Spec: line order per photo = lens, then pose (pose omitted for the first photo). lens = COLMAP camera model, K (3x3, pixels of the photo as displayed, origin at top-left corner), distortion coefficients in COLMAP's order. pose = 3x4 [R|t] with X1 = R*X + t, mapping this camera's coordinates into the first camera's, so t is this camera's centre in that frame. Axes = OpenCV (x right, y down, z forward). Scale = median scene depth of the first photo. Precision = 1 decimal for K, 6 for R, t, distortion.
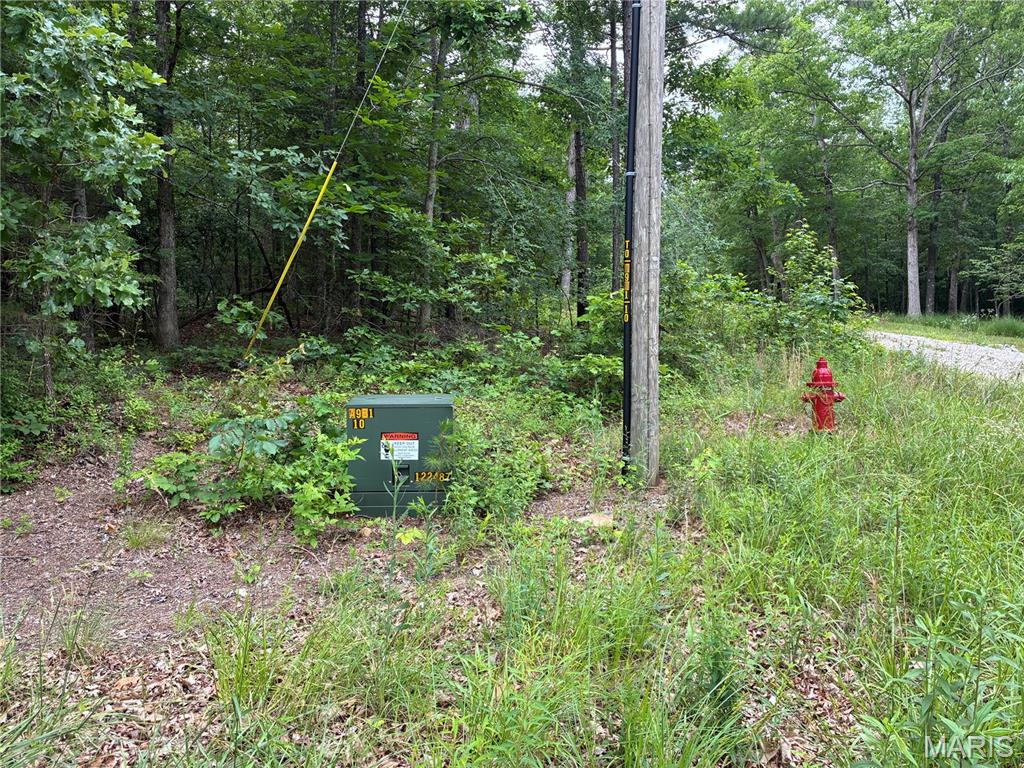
lens RADIAL K [[777.7, 0, 514.0], [0, 777.7, 375.4], [0, 0, 1]] dist [0.063199, -0.078448]
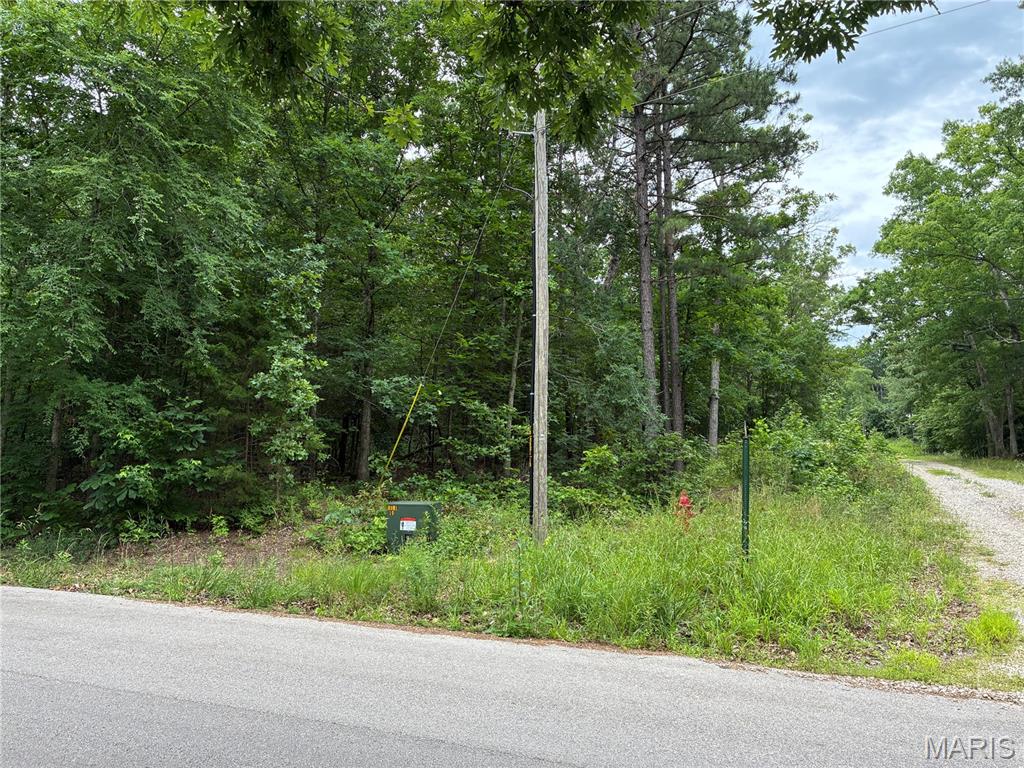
lens RADIAL K [[777.7, 0, 514.0], [0, 777.7, 375.4], [0, 0, 1]] dist [0.063199, -0.078448]
pose [[0.948324, -0.033169, -0.315564, 0.755785], [-0.025747, 0.983198, -0.180719, 0.062459], [0.316257, 0.179505, 0.931536, -0.920685]]
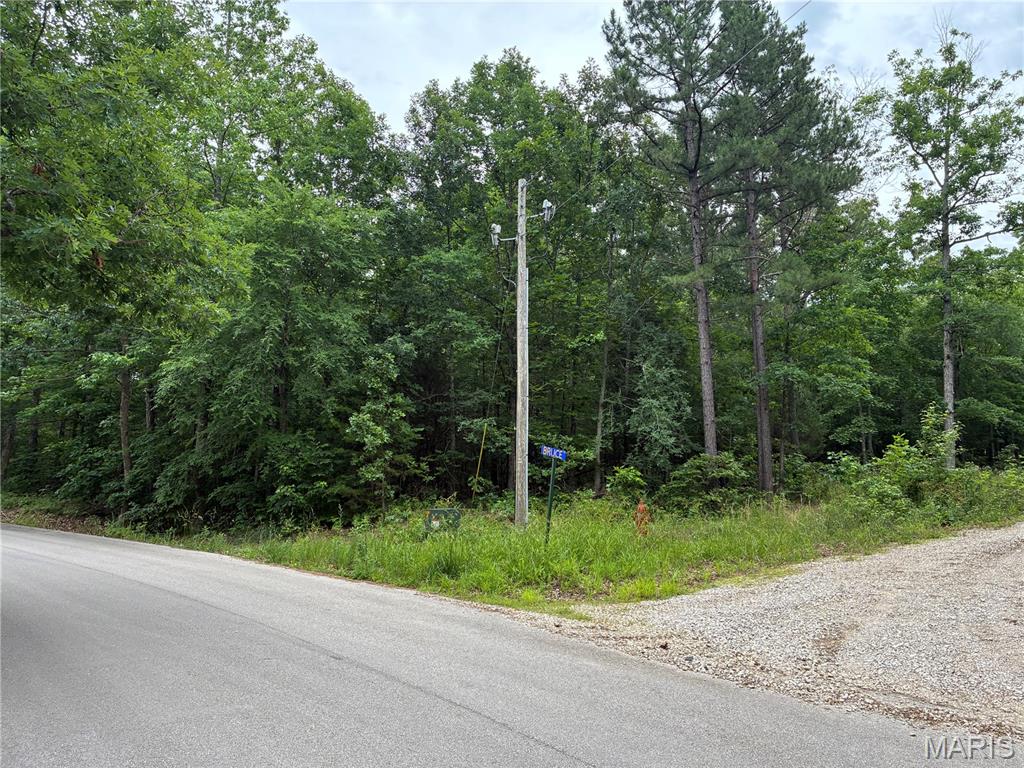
lens RADIAL K [[777.7, 0, 514.0], [0, 777.7, 375.4], [0, 0, 1]] dist [0.063199, -0.078448]
pose [[0.690396, -0.113347, -0.714497, 2.174452], [-0.041703, 0.979771, -0.195726, 0.098997], [0.722229, 0.164925, 0.671703, -0.908534]]
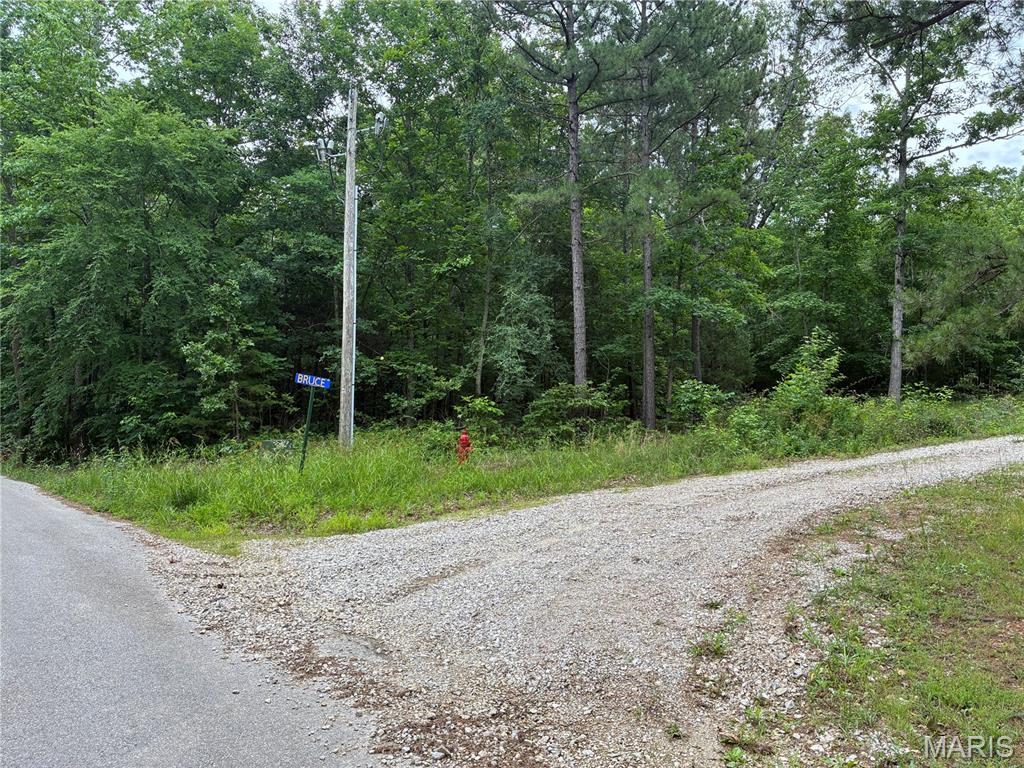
lens RADIAL K [[777.7, 0, 514.0], [0, 777.7, 375.4], [0, 0, 1]] dist [0.063199, -0.078448]
pose [[0.657141, -0.054228, -0.751814, 2.561683], [-0.043461, 0.993024, -0.109615, 0.068853], [0.752513, 0.104707, 0.650200, -0.283110]]
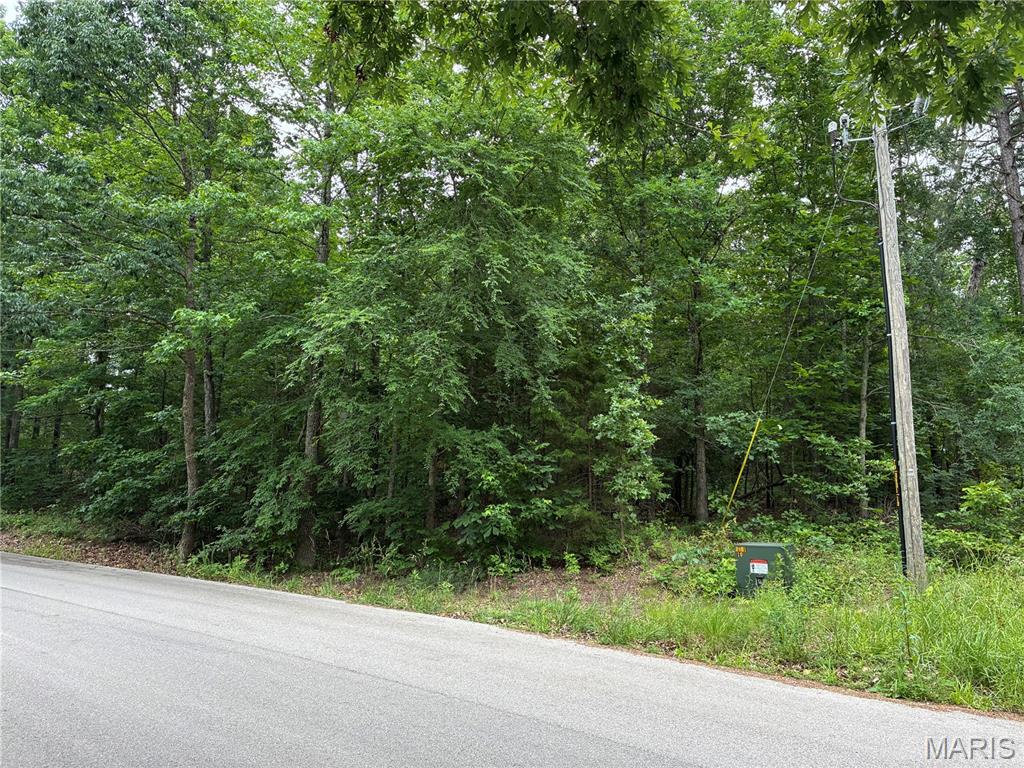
lens RADIAL K [[777.7, 0, 514.0], [0, 777.7, 375.4], [0, 0, 1]] dist [0.063199, -0.078448]
pose [[0.743016, -0.113193, -0.659632, 0.718738], [-0.045192, 0.974859, -0.218191, 0.071487], [0.667746, 0.191930, 0.719221, -0.926916]]
